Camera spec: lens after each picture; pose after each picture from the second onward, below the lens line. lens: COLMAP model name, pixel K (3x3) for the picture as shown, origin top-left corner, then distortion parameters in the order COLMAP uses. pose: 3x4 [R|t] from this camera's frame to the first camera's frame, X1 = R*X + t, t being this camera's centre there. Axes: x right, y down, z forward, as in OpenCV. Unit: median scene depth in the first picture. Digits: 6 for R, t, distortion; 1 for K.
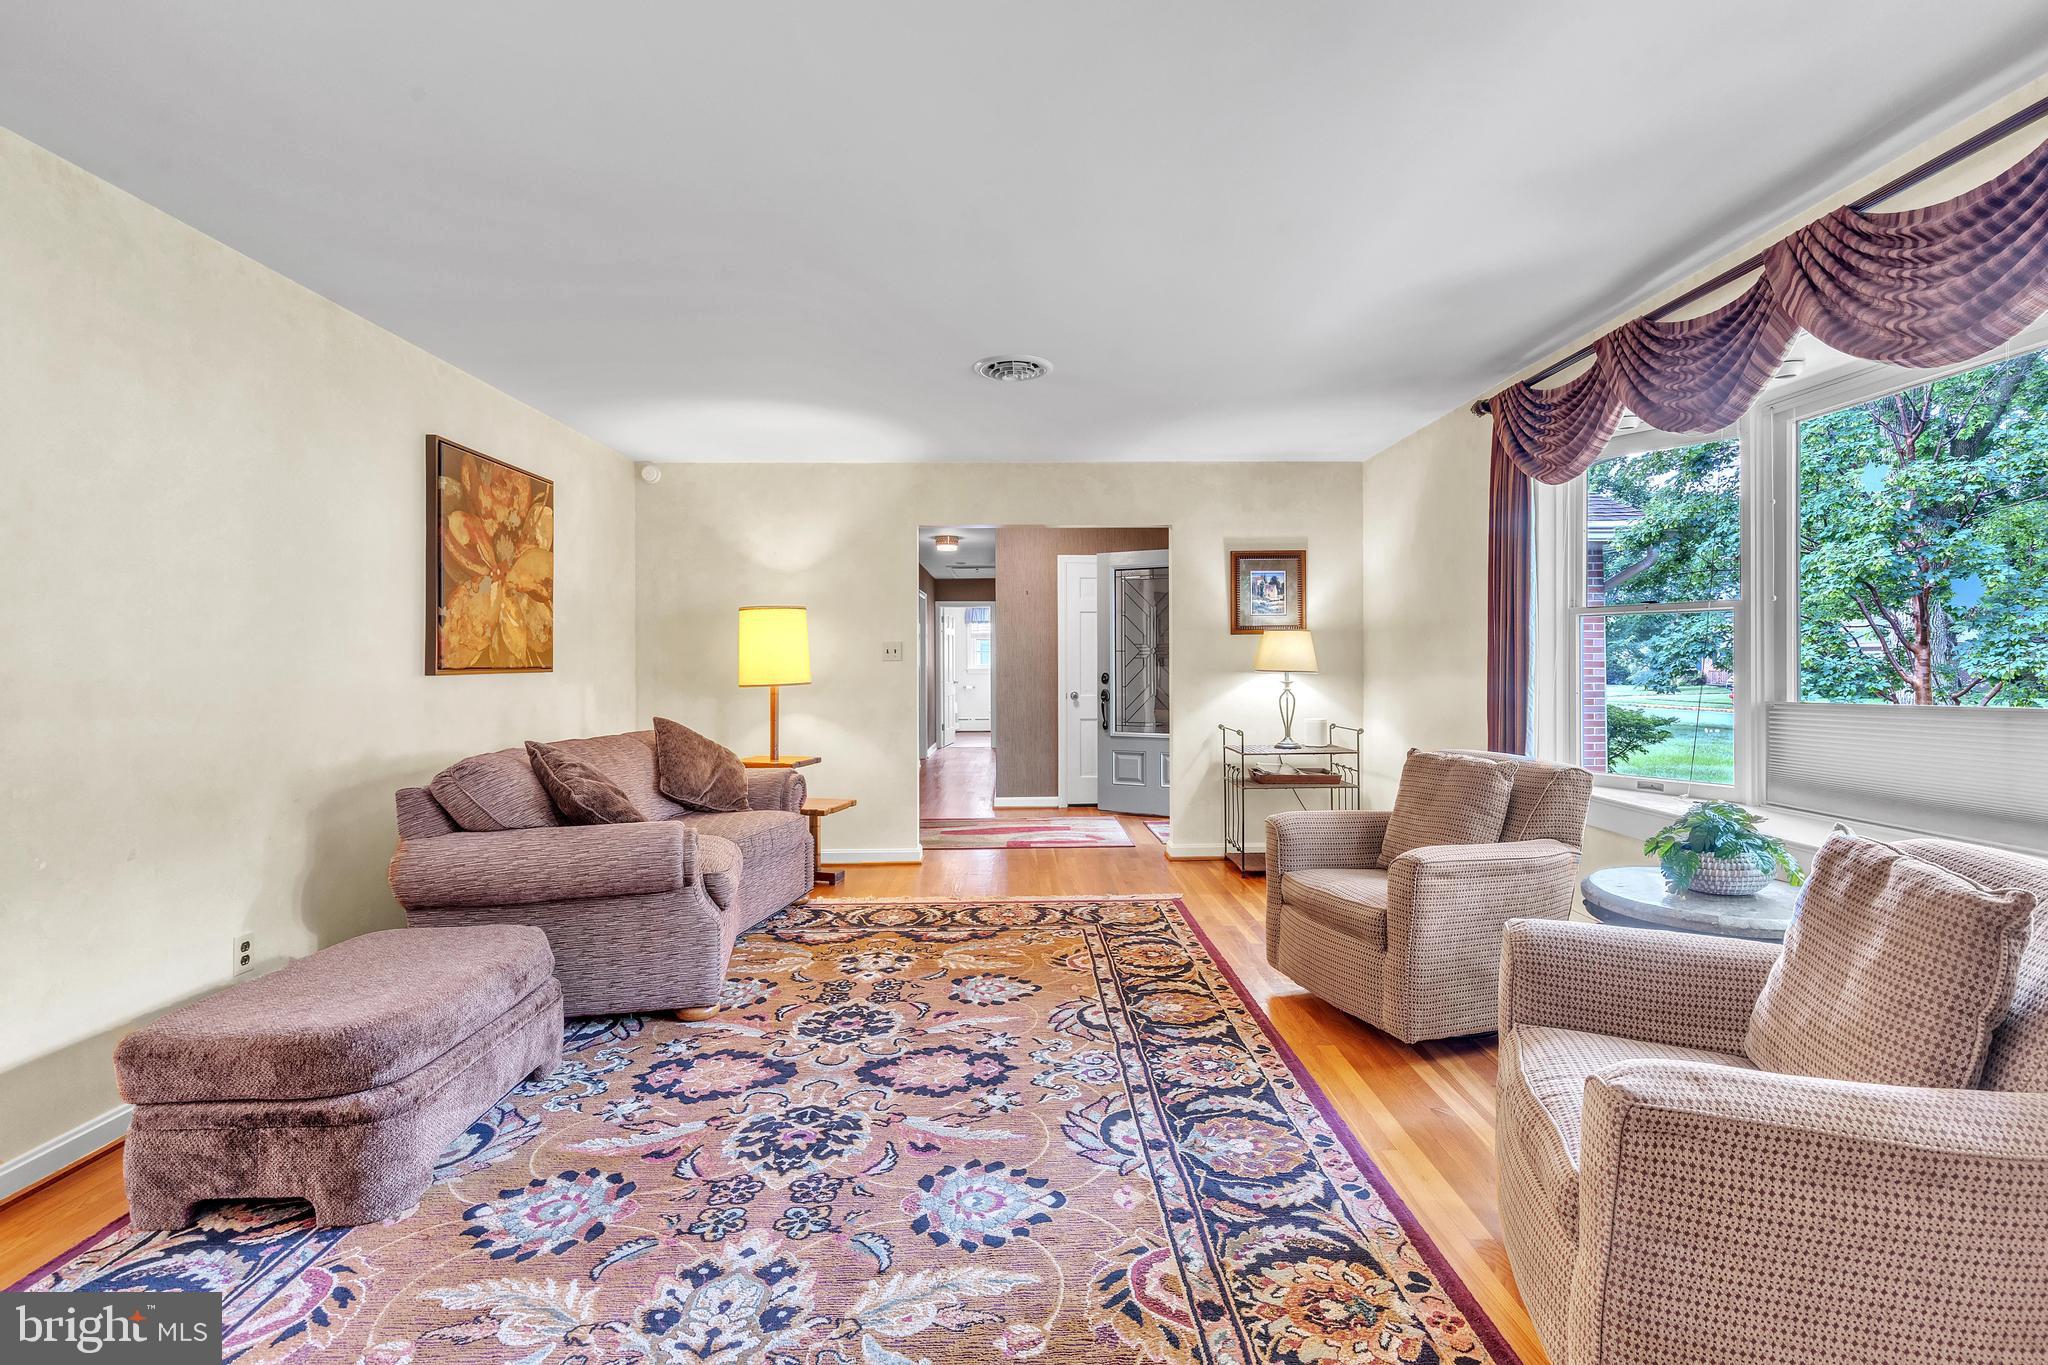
lens RADIAL K [[928.0, 0, 1029.2], [0, 928.0, 658.8], [0, 0, 1]] dist [0.002876, -0.000027]
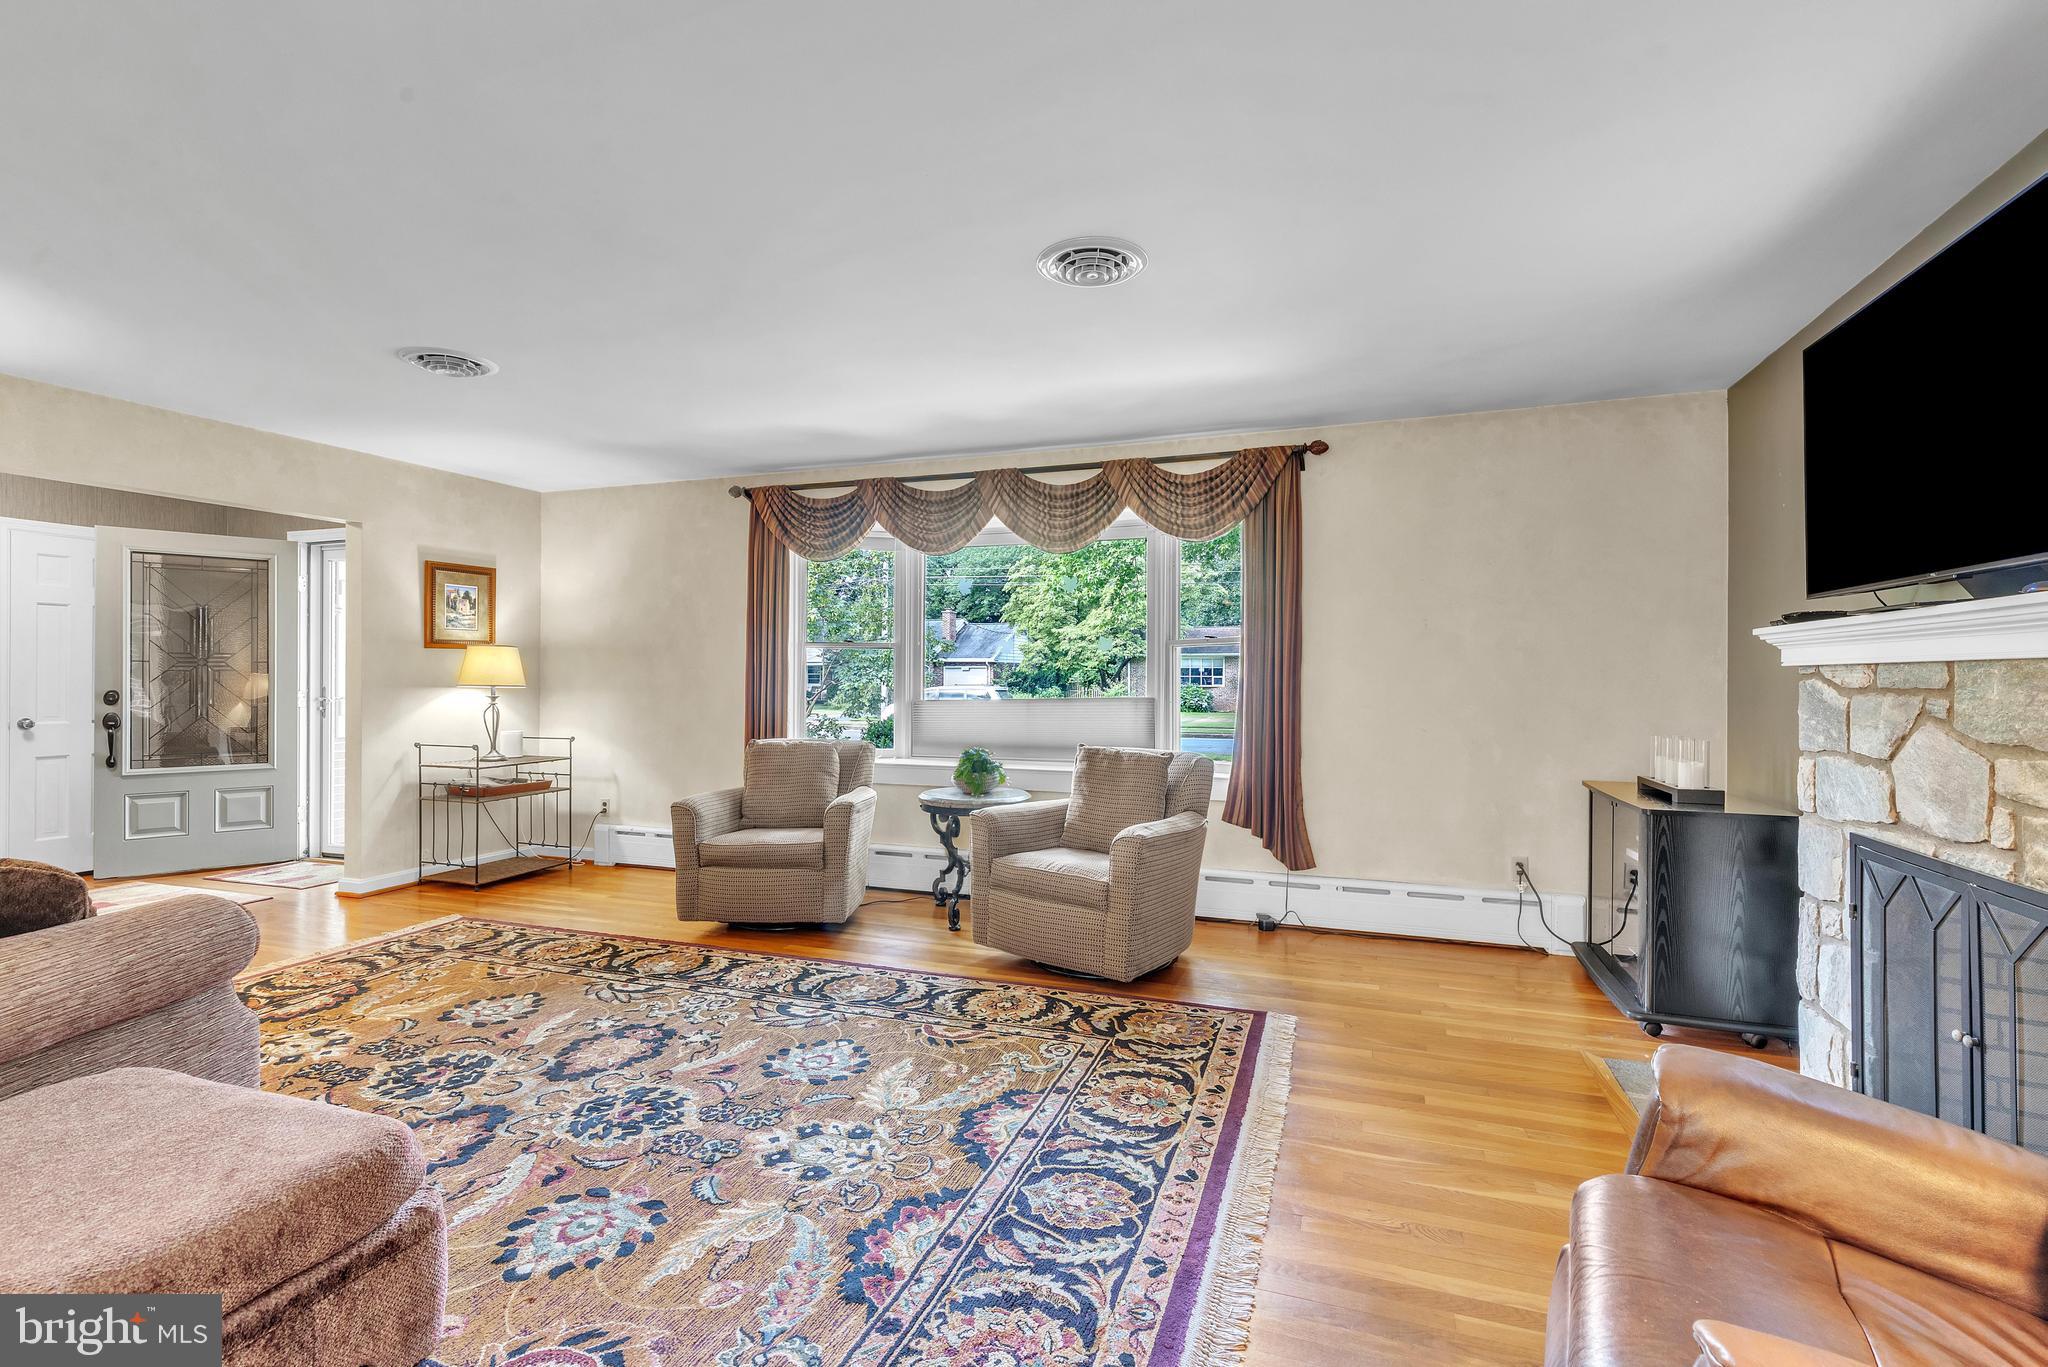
lens RADIAL K [[935.0, 0, 1033.2], [0, 935.0, 676.8], [0, 0, 1]] dist [0.002817, 0.000120]
pose [[0.355657, 0.004649, 0.934605, -0.828558], [-0.005750, 0.999980, -0.002786, 0.005109], [-0.934599, -0.004383, 0.355677, 0.131038]]
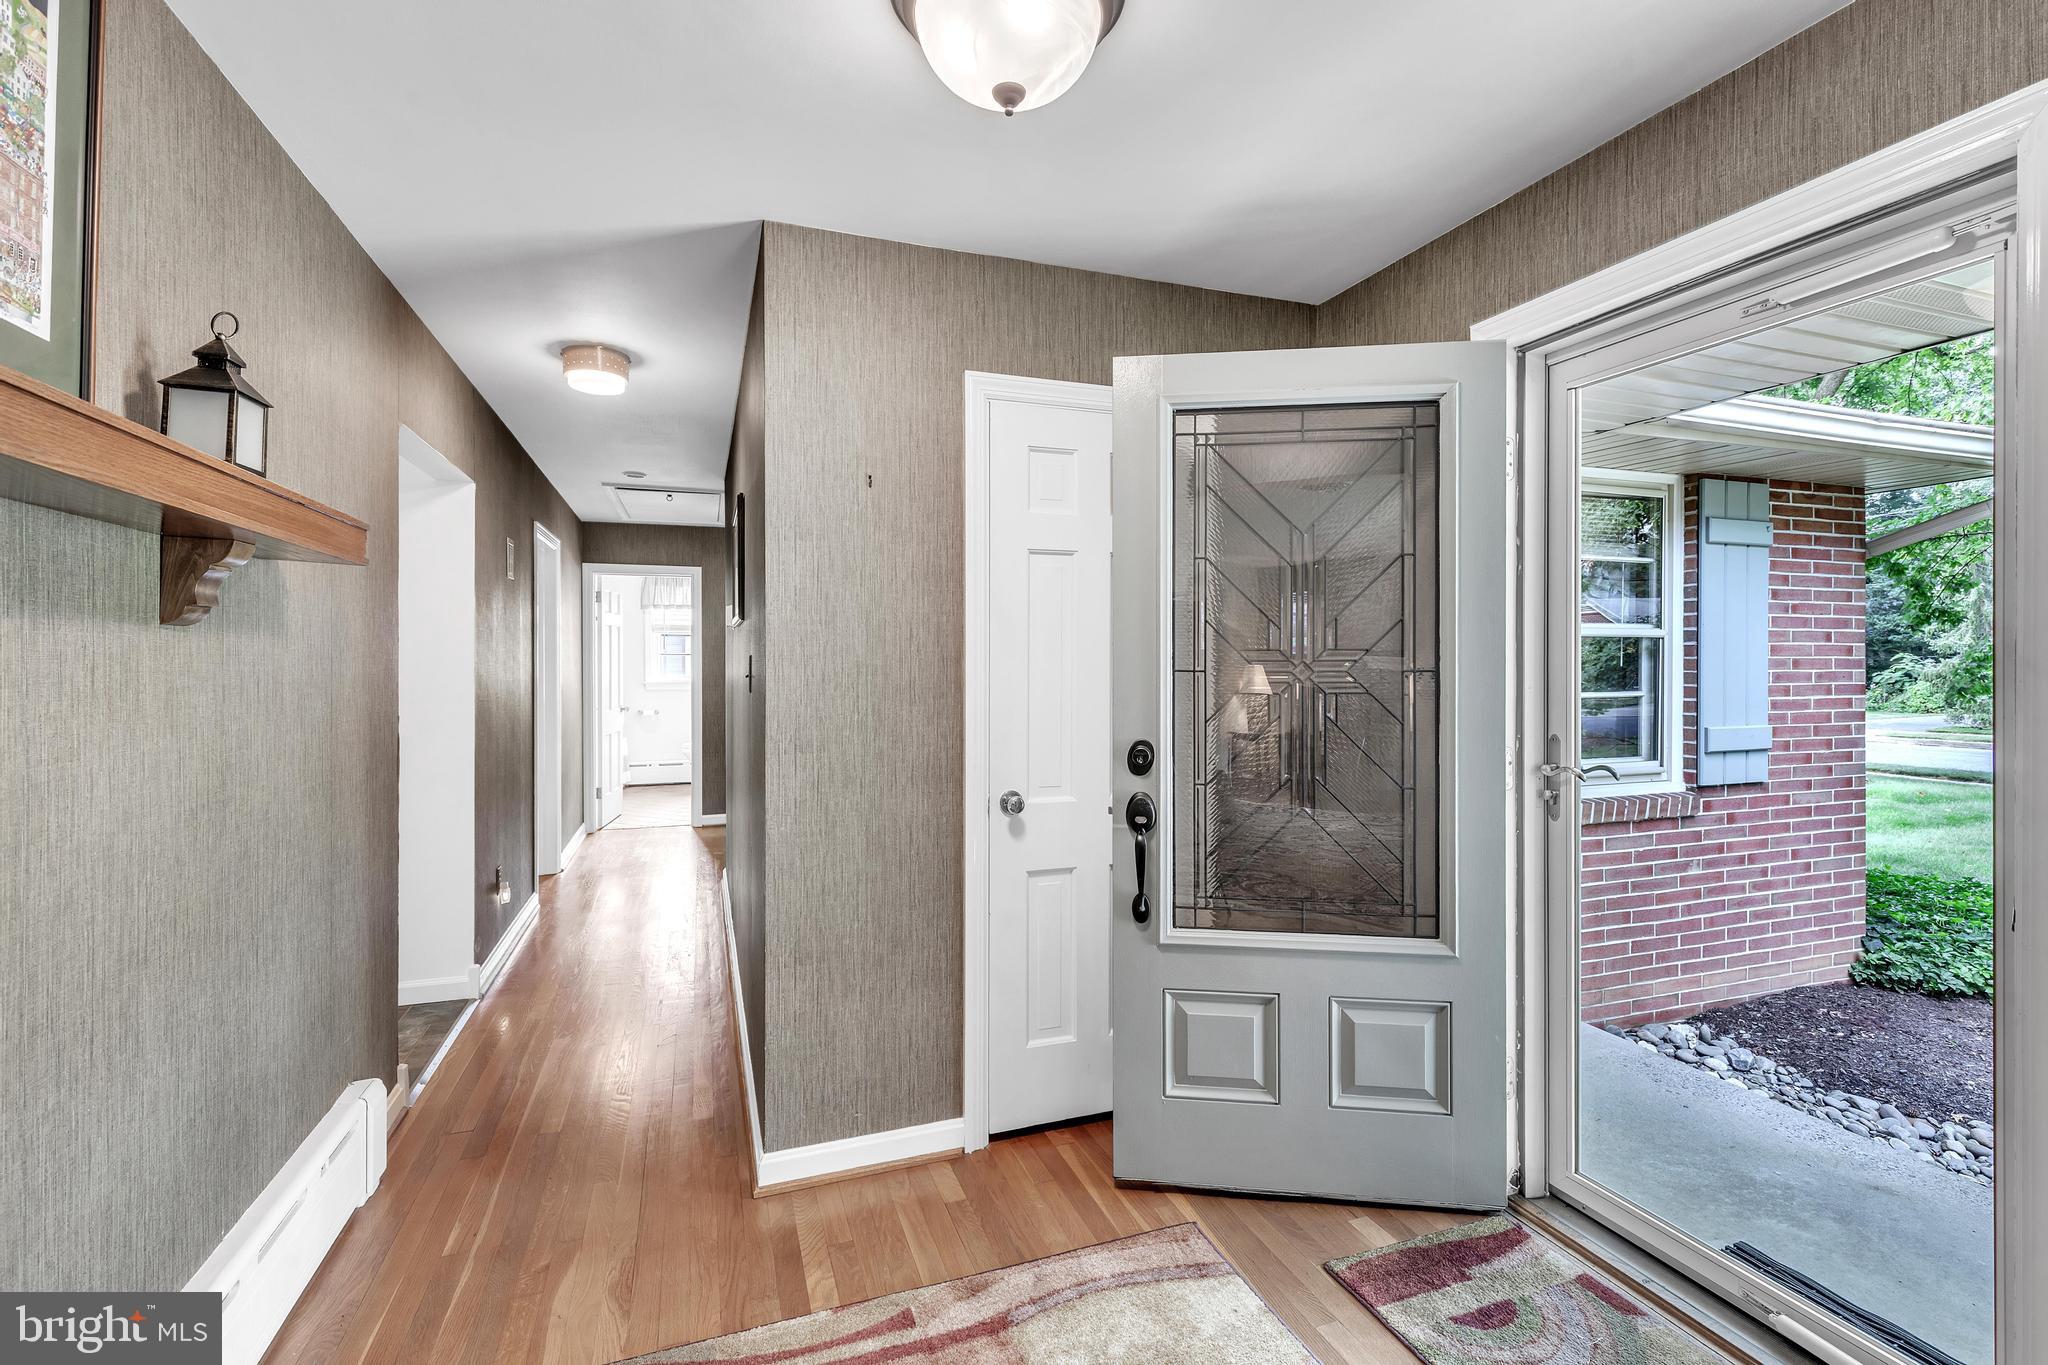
lens RADIAL K [[928.0, 0, 1029.2], [0, 928.0, 658.8], [0, 0, 1]] dist [0.002876, -0.000027]
pose [[0.945396, 0.003093, 0.325908, -0.131545], [-0.003499, 0.999994, 0.000661, -0.029857], [-0.325904, -0.001765, 0.945401, 1.687512]]
